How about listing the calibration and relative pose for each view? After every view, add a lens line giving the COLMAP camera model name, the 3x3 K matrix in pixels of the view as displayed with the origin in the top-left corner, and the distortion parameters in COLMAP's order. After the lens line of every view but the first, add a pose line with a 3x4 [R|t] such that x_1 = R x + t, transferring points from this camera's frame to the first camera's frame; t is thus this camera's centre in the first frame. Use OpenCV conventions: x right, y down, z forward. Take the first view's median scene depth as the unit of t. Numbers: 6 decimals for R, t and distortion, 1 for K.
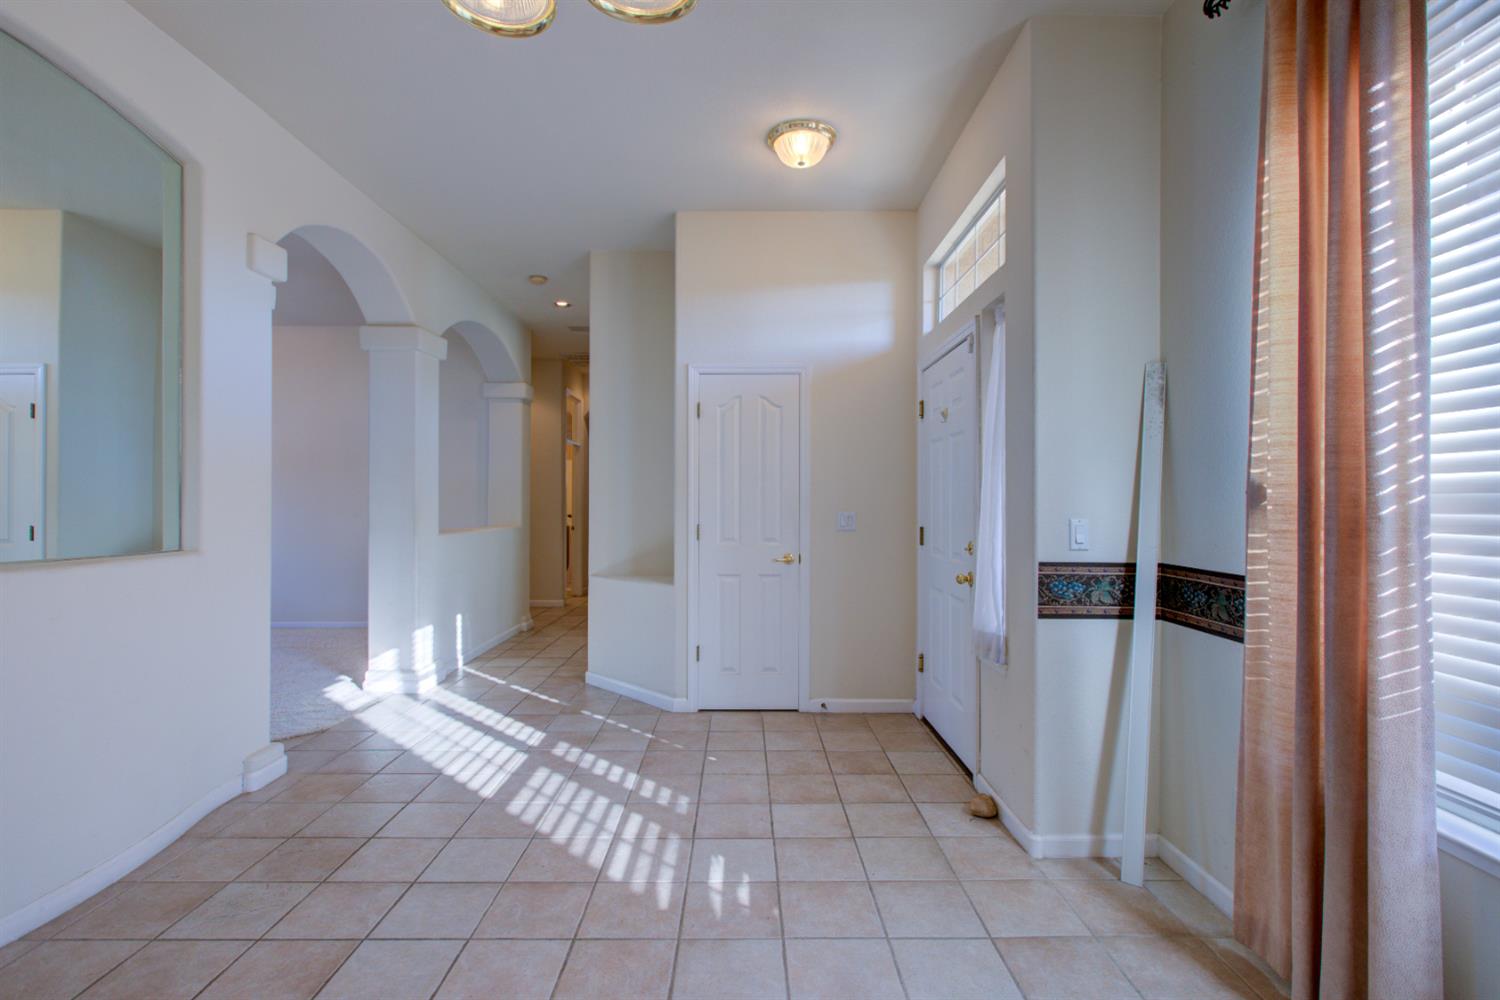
lens RADIAL K [[697.6, 0, 747.6], [0, 697.6, 499.7], [0, 0, 1]] dist [-0.005657, 0.003439]
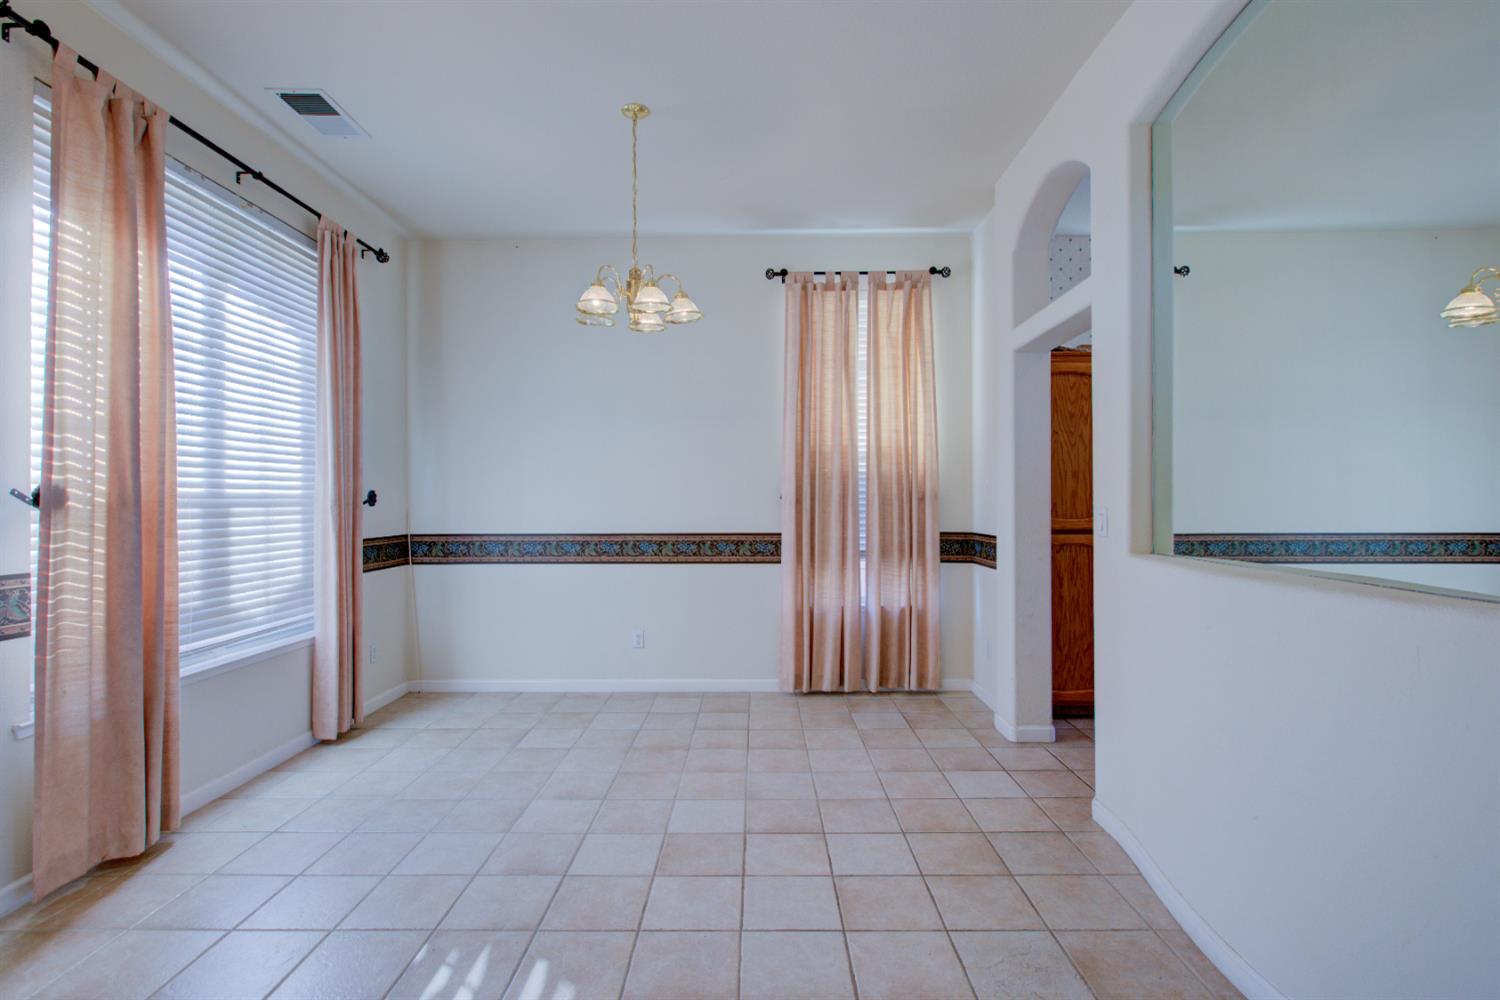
lens RADIAL K [[697.6, 0, 751.0], [0, 697.6, 498.8], [0, 0, 1]] dist [-0.005657, 0.003439]
pose [[-0.999961, 0.002195, 0.008551, -0.354077], [0.002135, 0.999973, -0.007011, 0.004797], [-0.008567, -0.006993, -0.999939, 1.688830]]
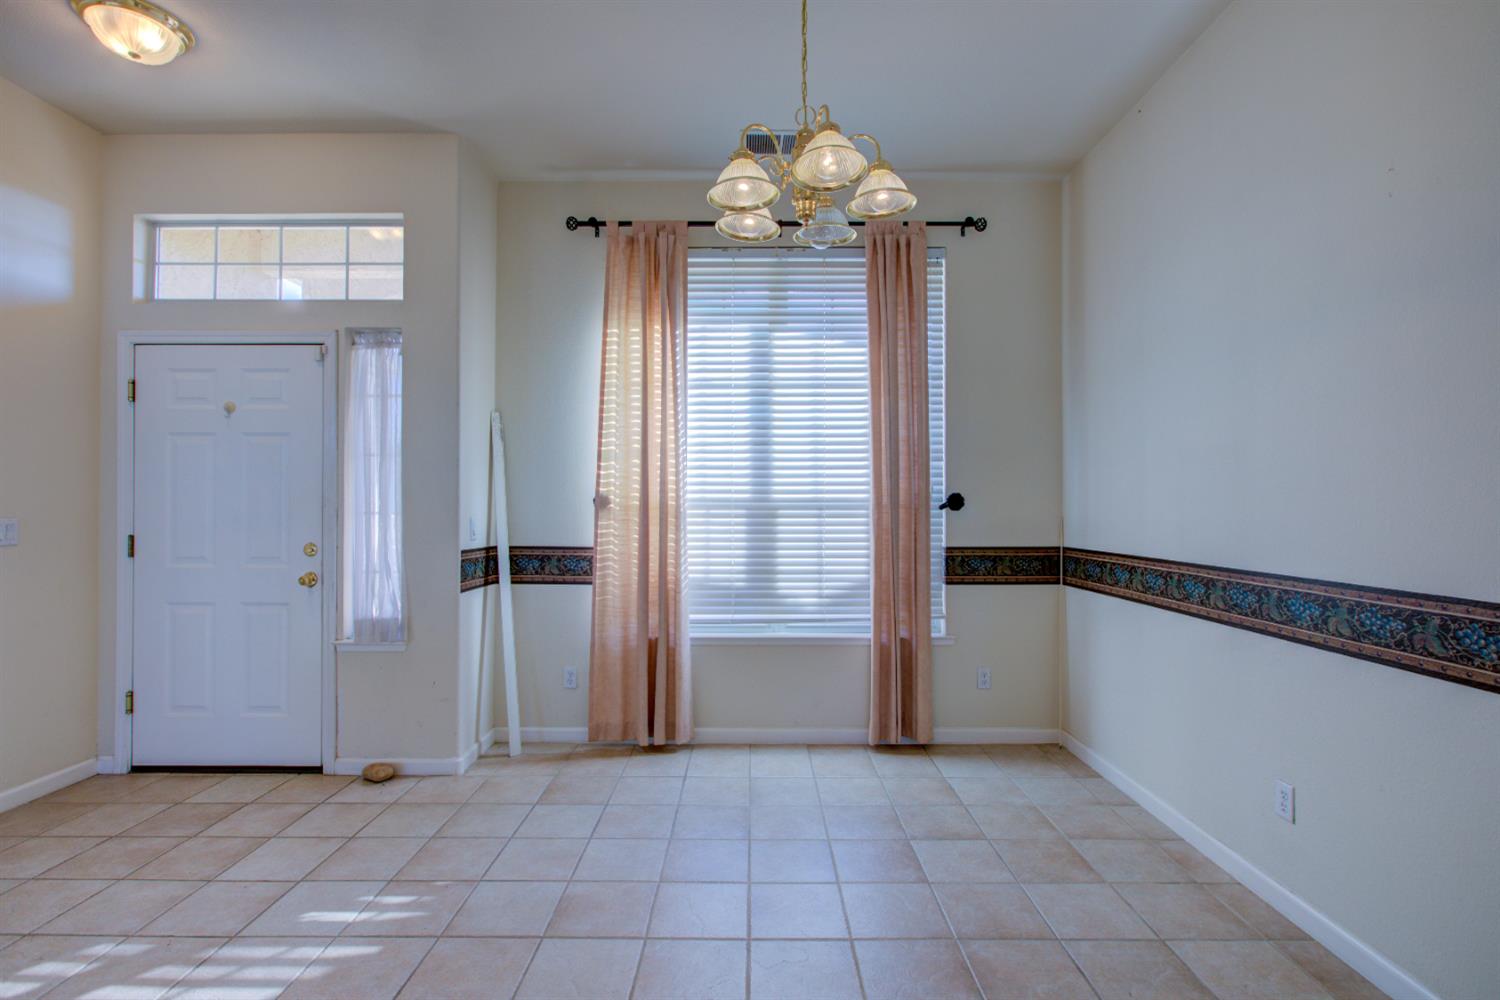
lens RADIAL K [[697.6, 0, 751.5], [0, 697.6, 505.6], [0, 0, 1]] dist [-0.005657, 0.003439]
pose [[0.003007, -0.001159, 0.999995, -0.927483], [-0.005967, 0.999982, 0.001177, -0.001012], [-0.999978, -0.005971, 0.003000, 0.456079]]
